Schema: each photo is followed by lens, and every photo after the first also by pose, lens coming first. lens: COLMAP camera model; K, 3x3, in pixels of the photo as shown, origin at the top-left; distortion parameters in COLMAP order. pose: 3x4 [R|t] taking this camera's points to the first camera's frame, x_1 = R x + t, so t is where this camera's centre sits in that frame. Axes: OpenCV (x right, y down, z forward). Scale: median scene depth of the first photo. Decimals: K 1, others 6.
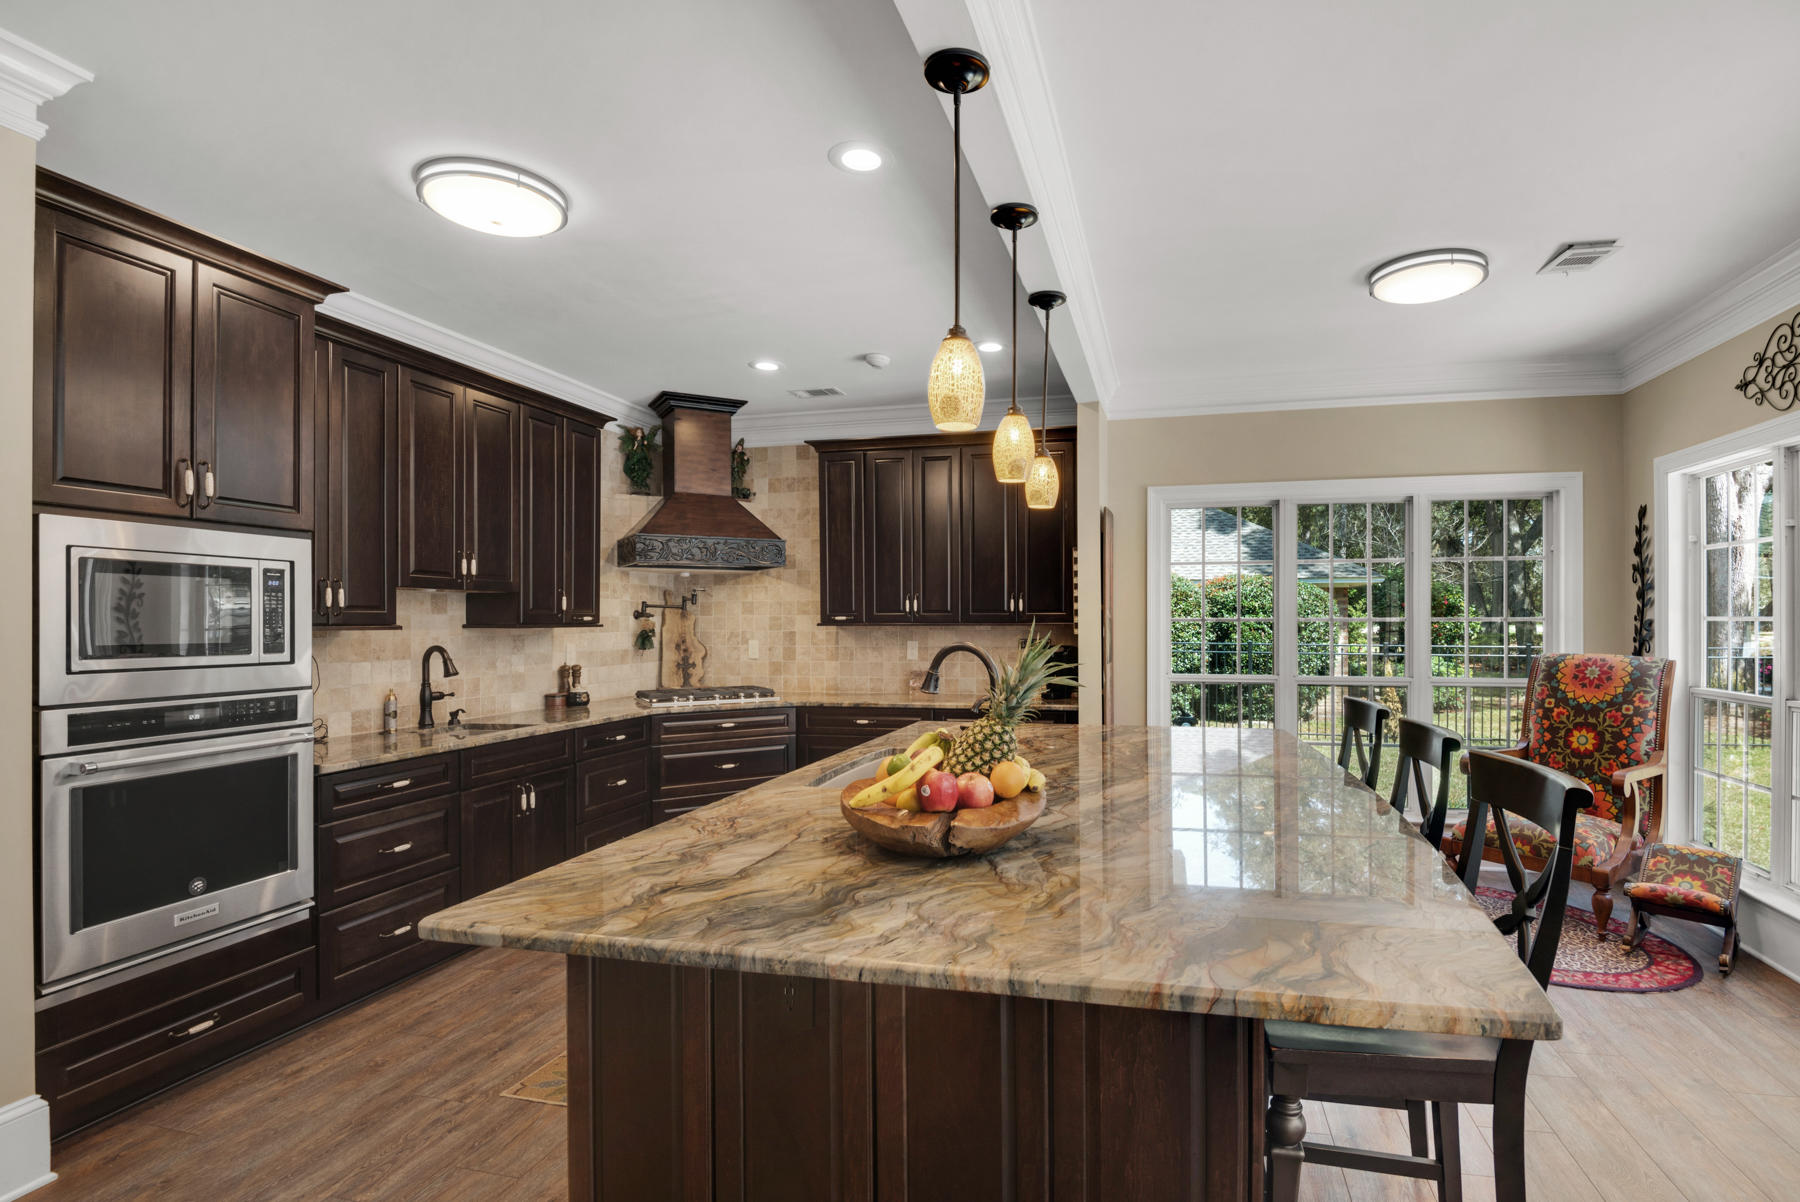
lens RADIAL K [[836.3, 0, 960.3], [0, 836.3, 633.5], [0, 0, 1]] dist [-0.027776, -0.009720]
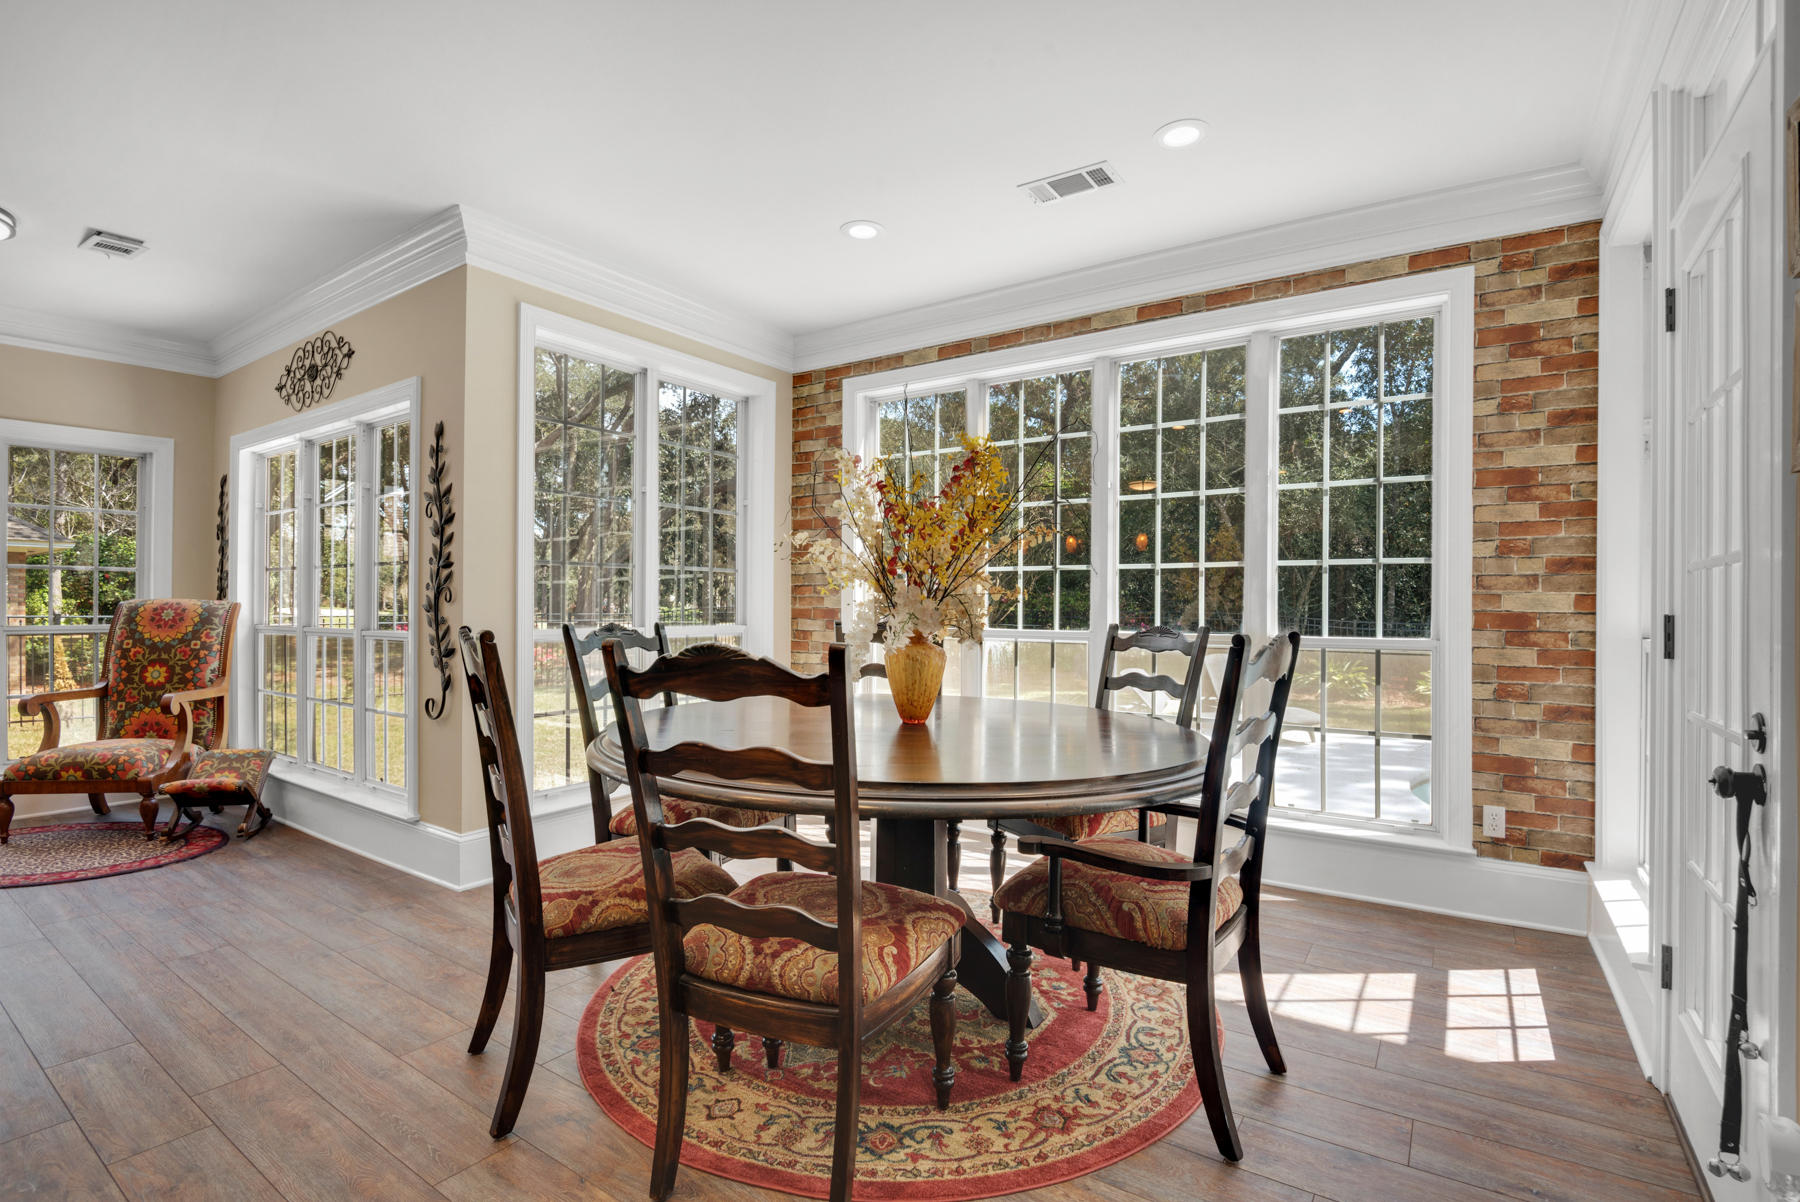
lens RADIAL K [[836.3, 0, 903.6], [0, 836.3, 610.0], [0, 0, 1]] dist [-0.027776, -0.009720]
pose [[0.351104, 0.001989, 0.936334, 0.078163], [0.009145, 0.999943, -0.005553, 0.057394], [-0.936292, 0.010512, 0.351066, -0.351815]]
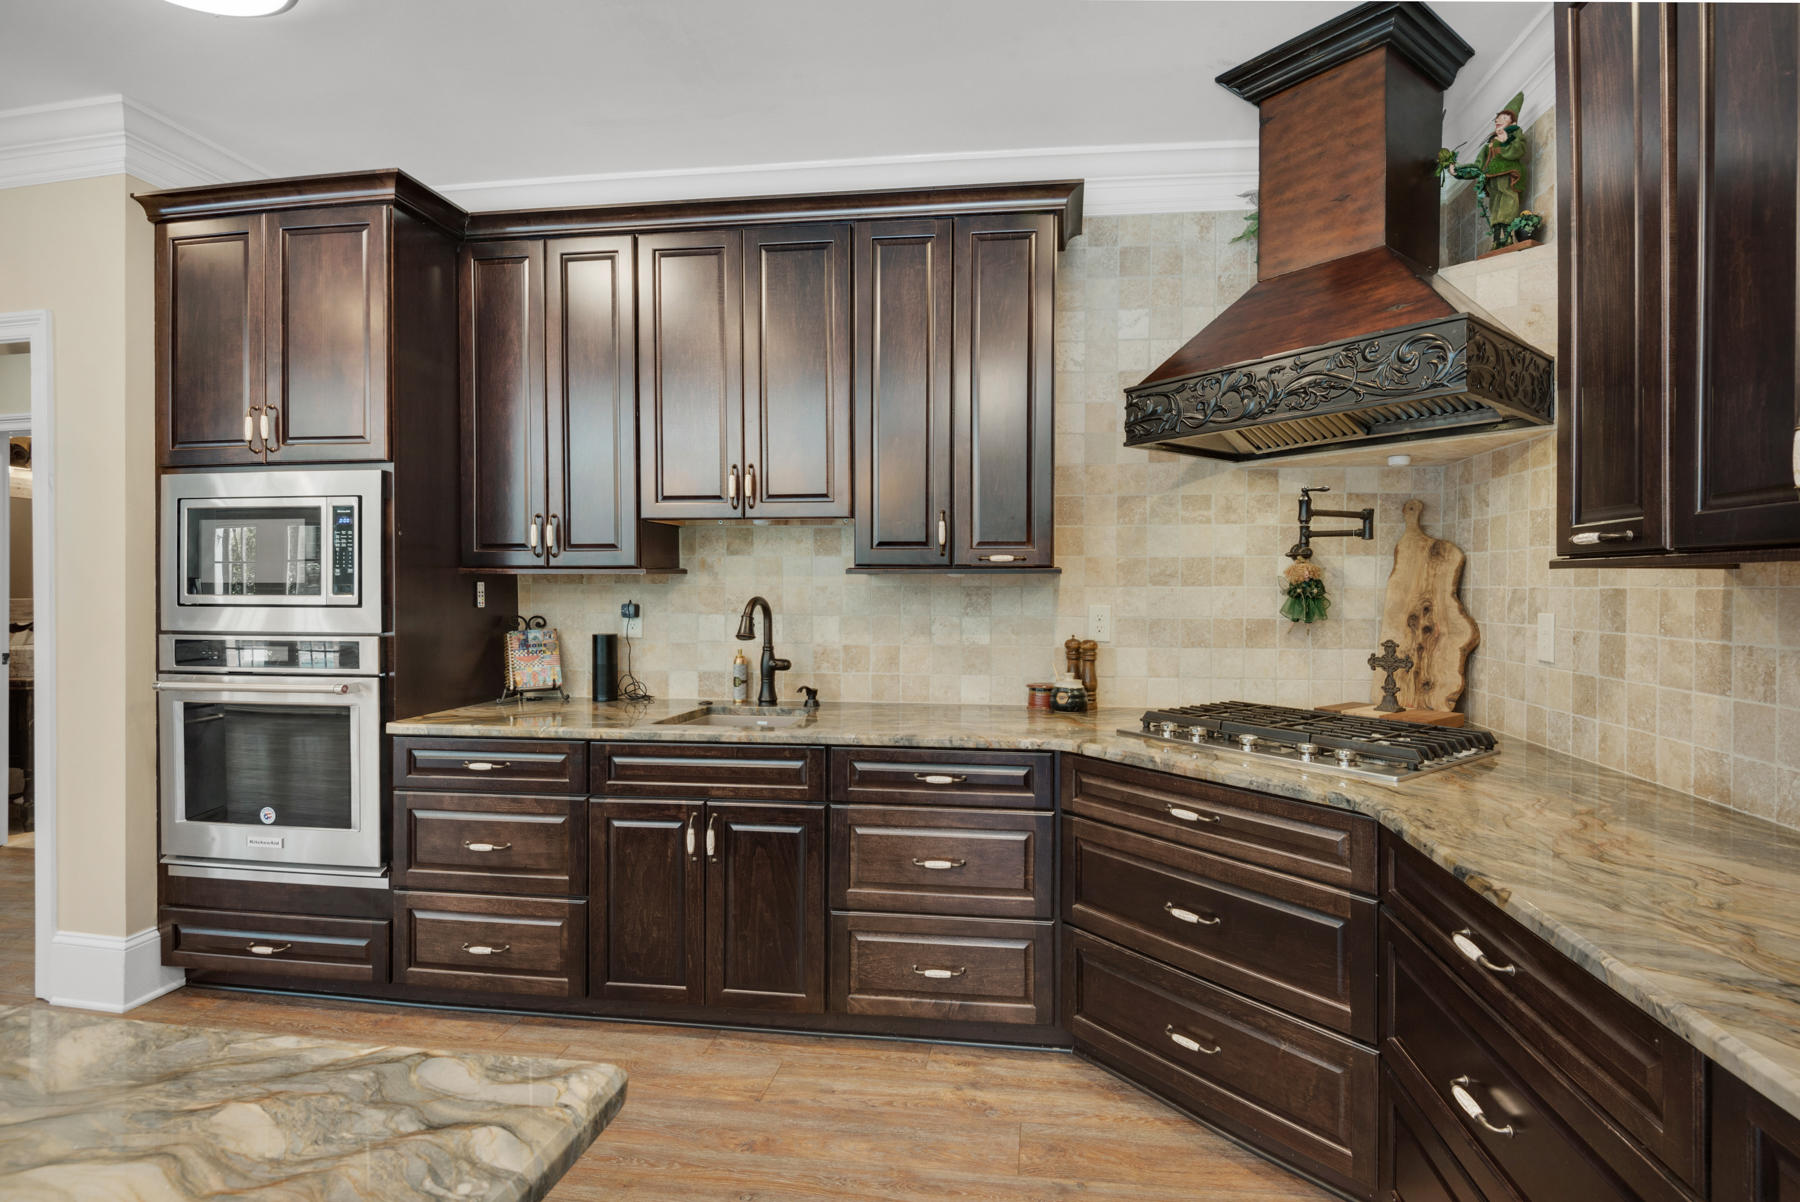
lens RADIAL K [[836.3, 0, 990.4], [0, 836.3, 608.0], [0, 0, 1]] dist [-0.027776, -0.009720]
pose [[0.137107, 0.032720, -0.990016, 0.121828], [-0.016671, 0.999389, 0.030721, -0.001627], [0.990416, 0.012292, 0.137569, 1.016234]]
